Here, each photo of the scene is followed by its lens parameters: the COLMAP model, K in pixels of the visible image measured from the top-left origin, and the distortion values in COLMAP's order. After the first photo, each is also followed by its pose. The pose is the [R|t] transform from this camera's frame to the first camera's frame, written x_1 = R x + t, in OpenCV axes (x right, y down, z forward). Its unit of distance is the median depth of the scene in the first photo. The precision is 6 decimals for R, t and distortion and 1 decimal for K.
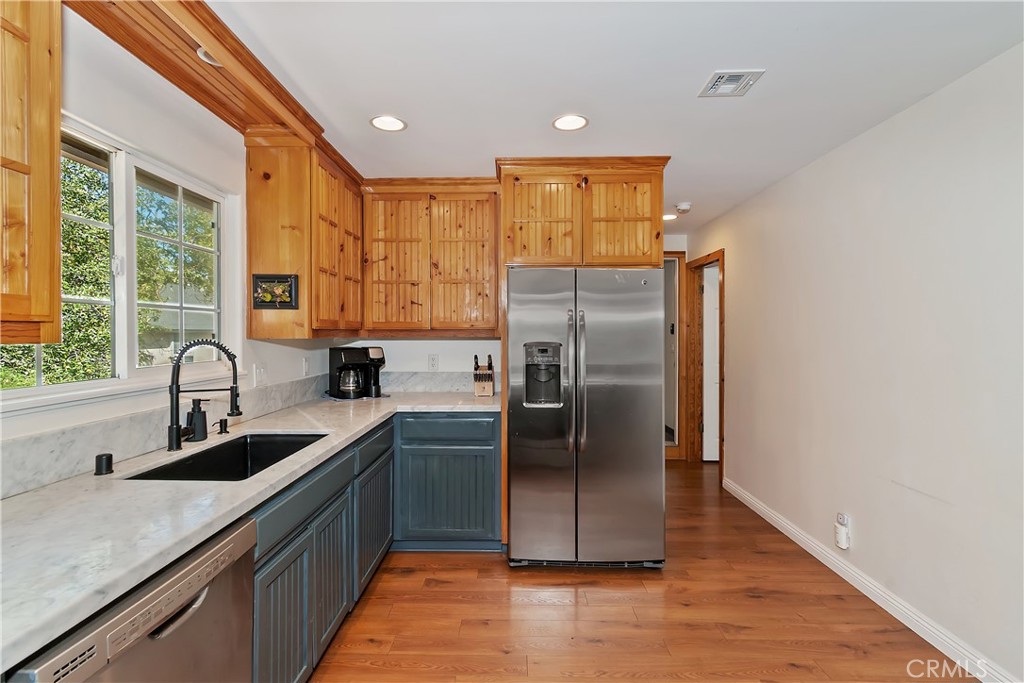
lens RADIAL K [[464.2, 0, 504.9], [0, 464.2, 339.4], [0, 0, 1]] dist [0.009393, -0.004246]
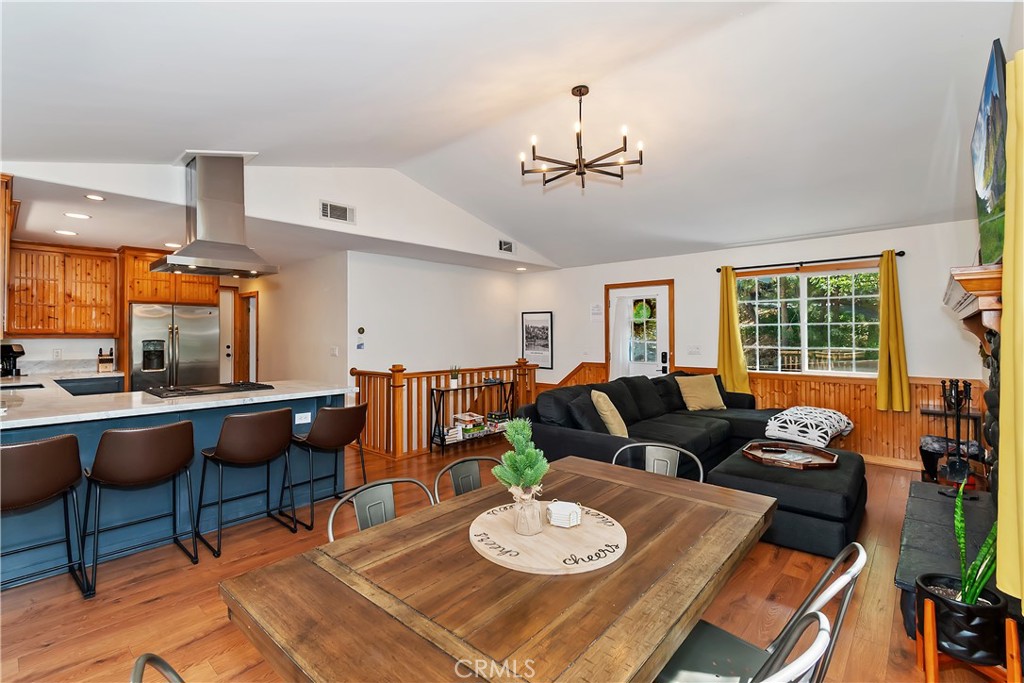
lens RADIAL K [[464.2, 0, 499.6], [0, 464.2, 330.9], [0, 0, 1]] dist [0.009393, -0.004246]
pose [[0.668235, 0.005161, 0.743933, -0.410103], [0.012335, 0.999762, -0.018016, 0.020463], [-0.743848, 0.021216, 0.668012, -1.452617]]
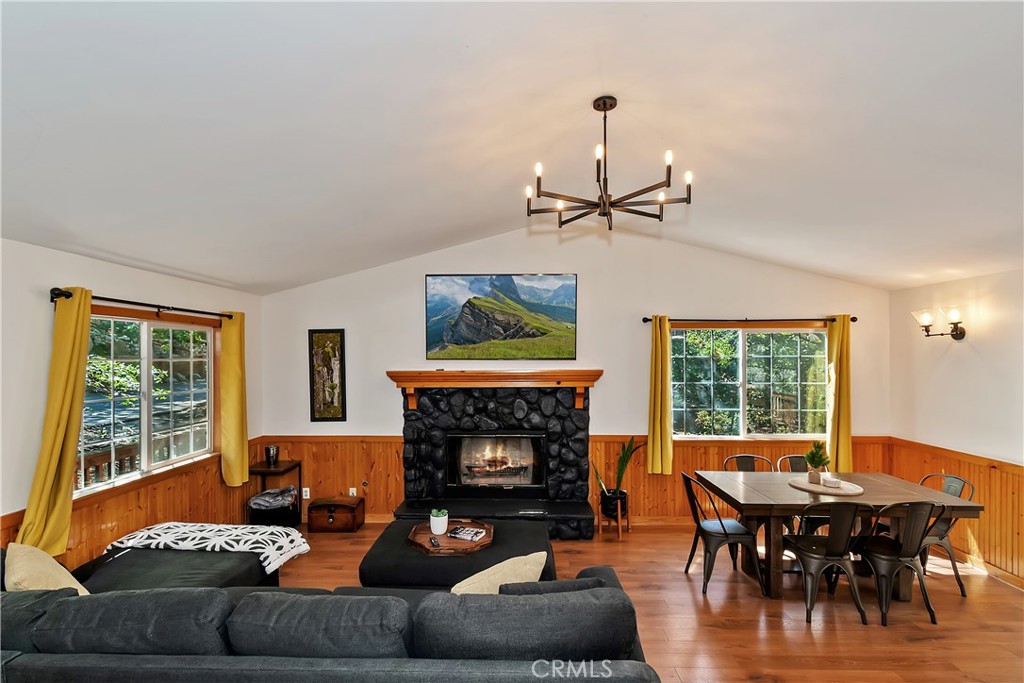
lens RADIAL K [[464.2, 0, 508.3], [0, 464.2, 359.3], [0, 0, 1]] dist [0.009393, -0.004246]
pose [[-0.999843, 0.006256, 0.016586, 0.838634], [0.006606, 0.999754, 0.021170, -0.151116], [-0.016449, 0.021276, -0.999638, 0.148514]]
